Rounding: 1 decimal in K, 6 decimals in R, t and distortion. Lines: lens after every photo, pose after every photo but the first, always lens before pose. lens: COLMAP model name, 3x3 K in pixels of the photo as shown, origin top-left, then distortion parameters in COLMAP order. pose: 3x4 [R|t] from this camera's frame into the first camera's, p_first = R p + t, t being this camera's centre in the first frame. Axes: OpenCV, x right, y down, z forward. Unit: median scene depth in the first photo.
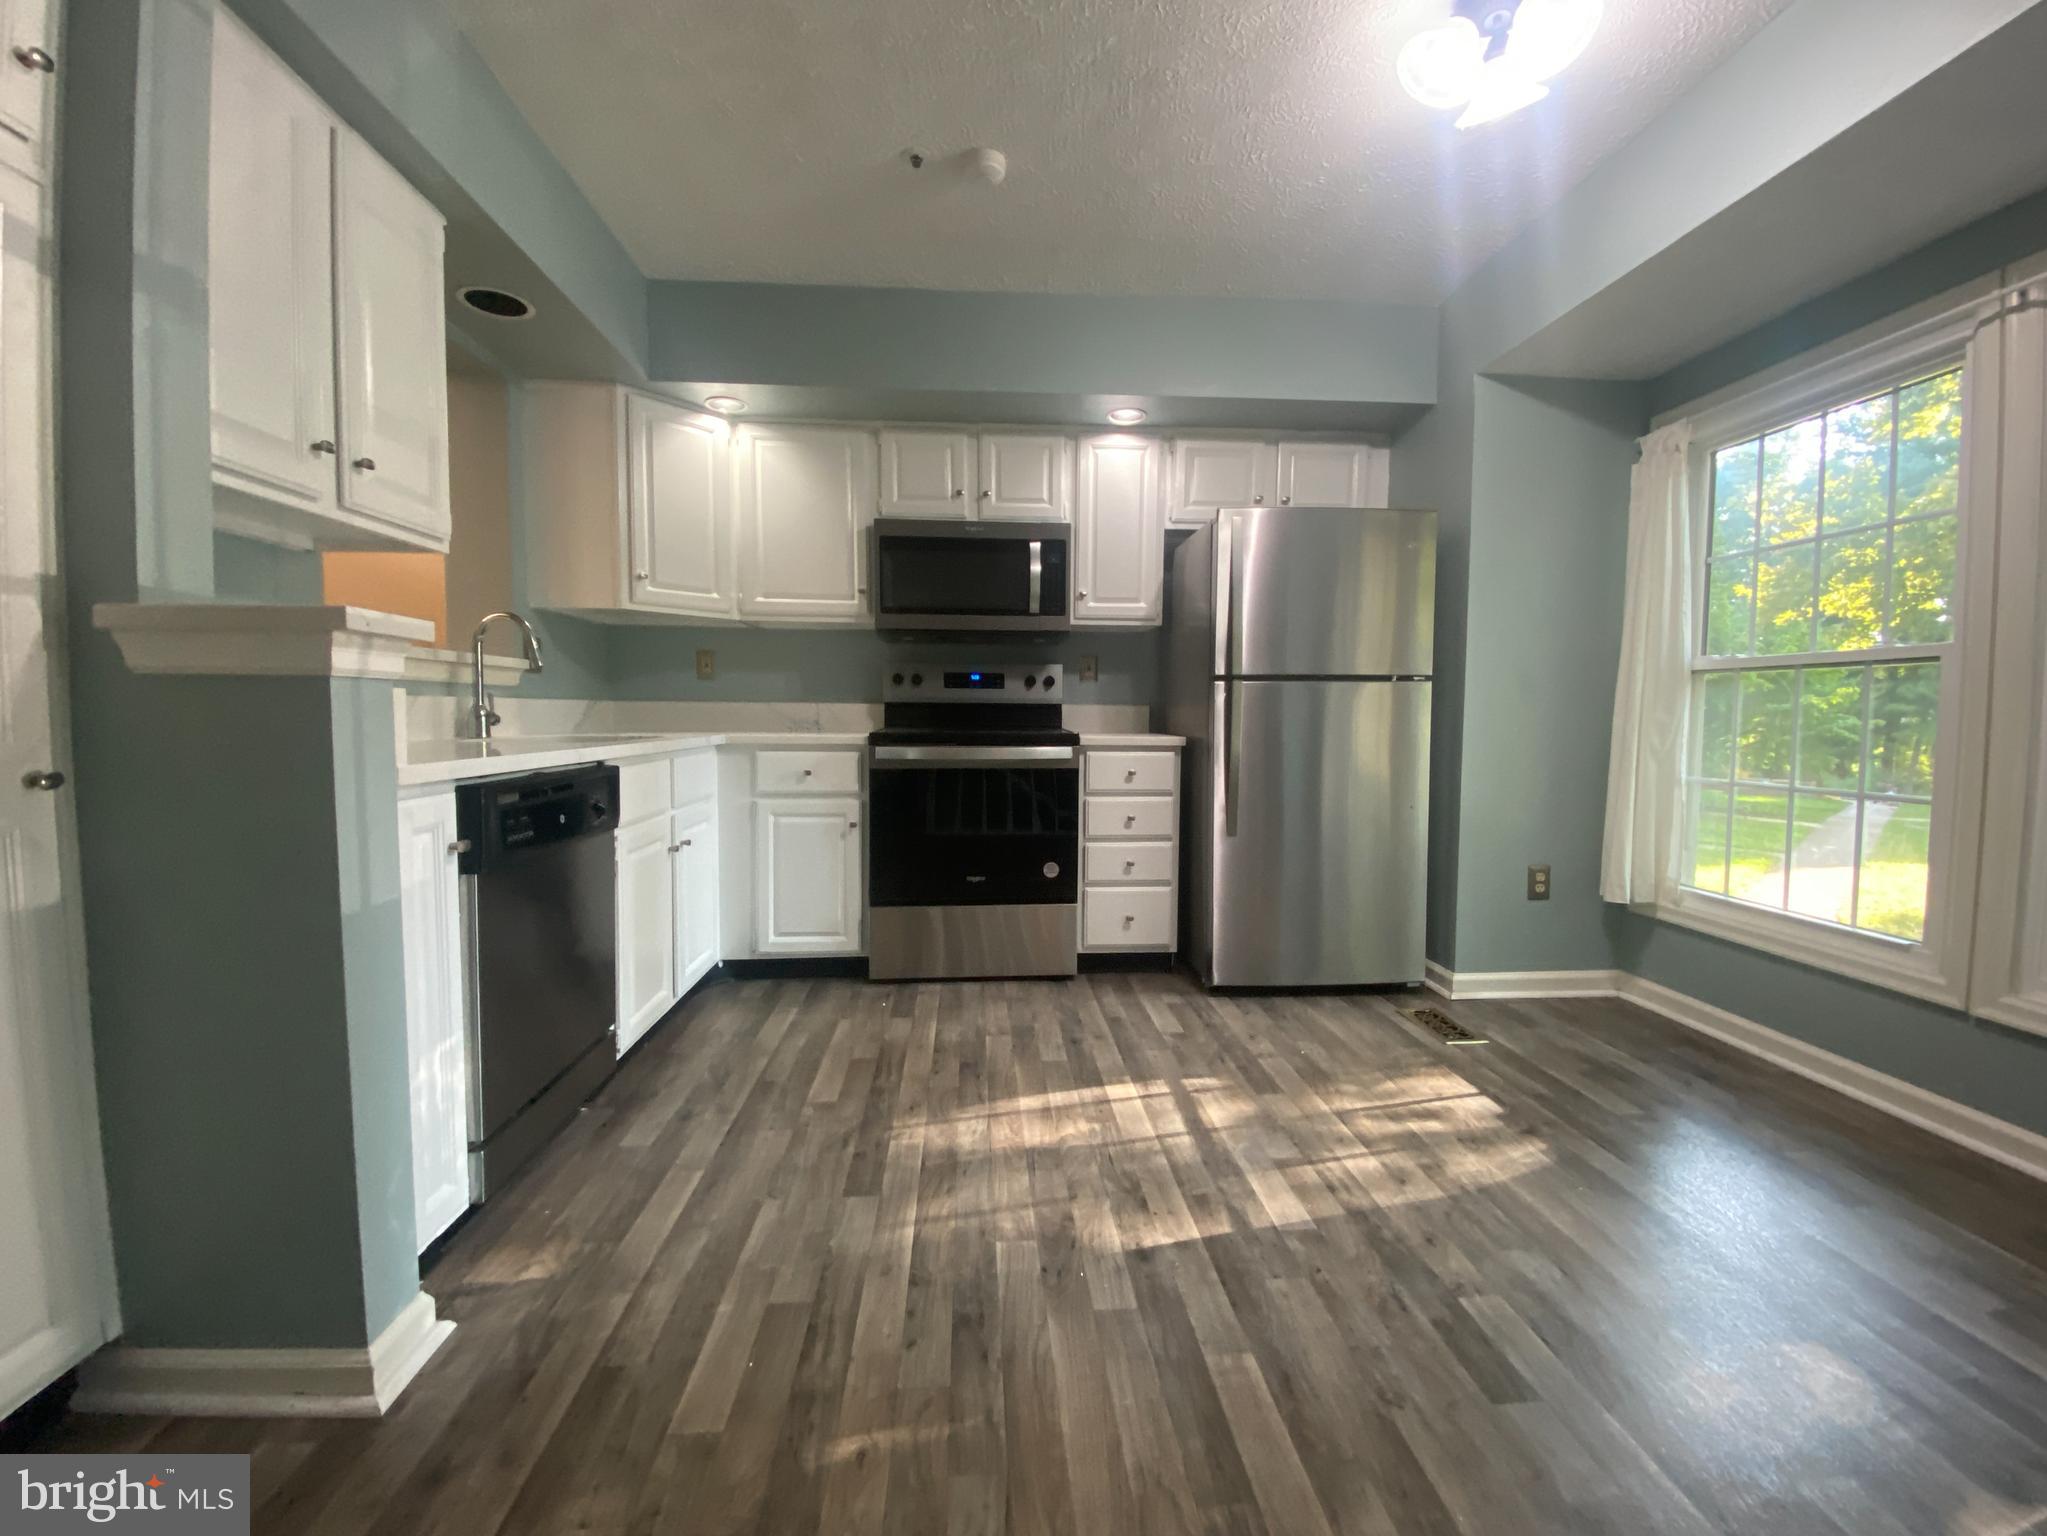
lens RADIAL K [[842.9, 0, 1032.1], [0, 842.9, 757.5], [0, 0, 1]] dist [0.043365, -0.029631]
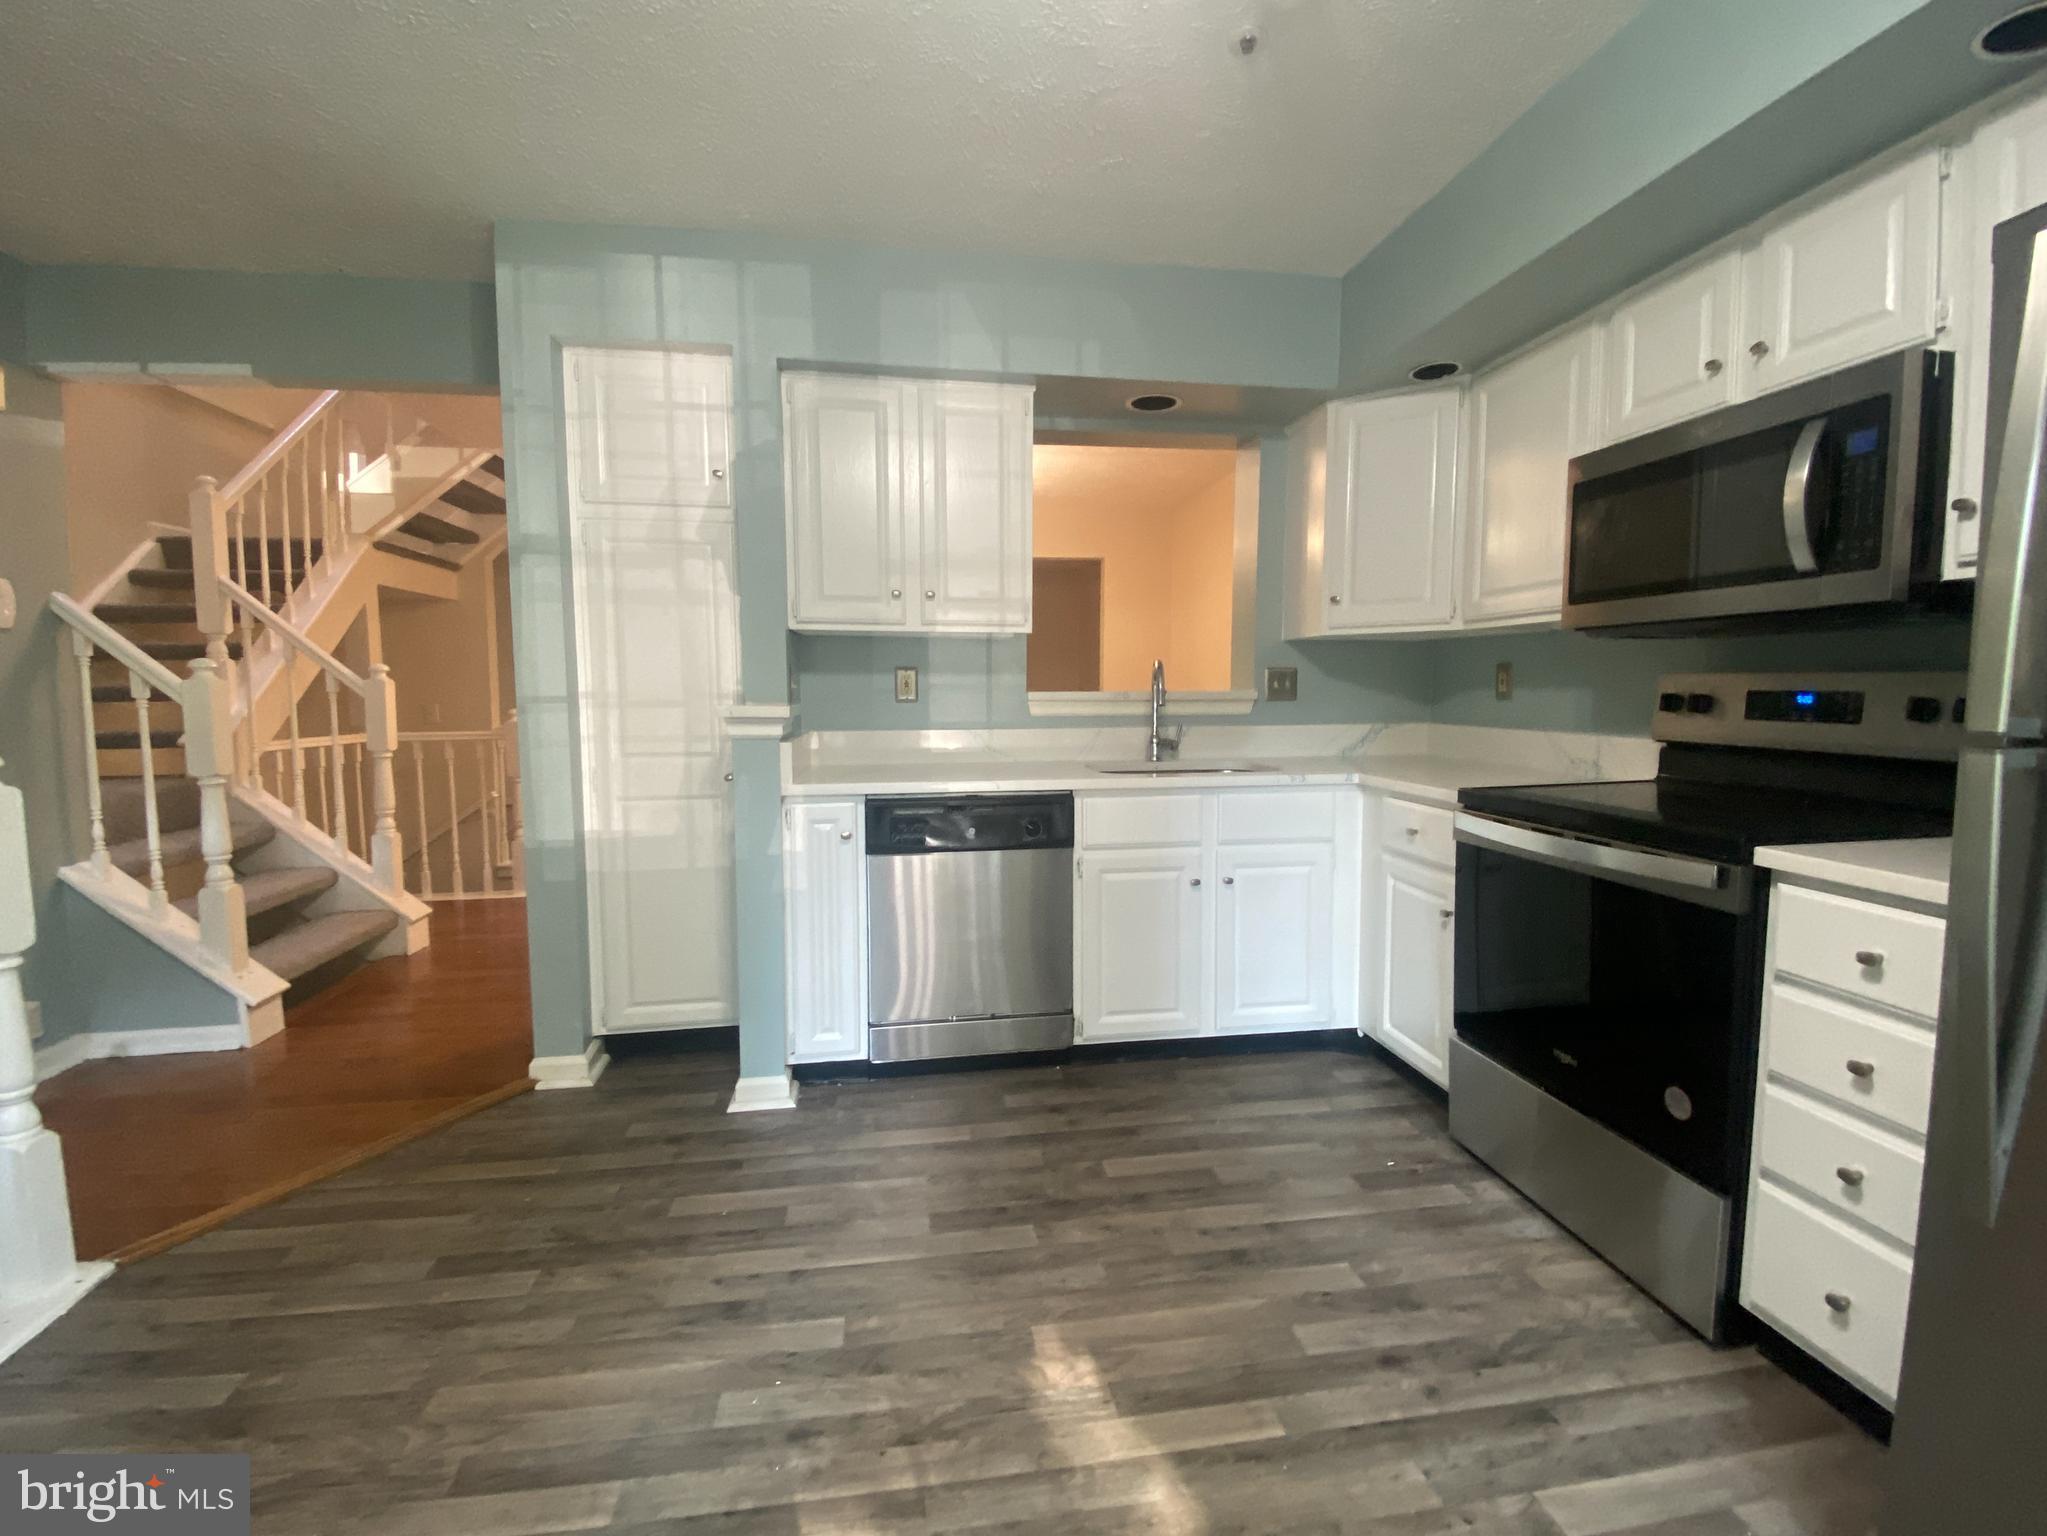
lens RADIAL K [[886.5, 0, 1024.3], [0, 886.5, 758.0], [0, 0, 1]] dist [0.038805, -0.036558]
pose [[0.087102, 0.072042, -0.993591, 0.672003], [-0.051246, 0.996385, 0.067752, -0.113975], [0.994880, 0.045016, 0.090479, 0.752912]]
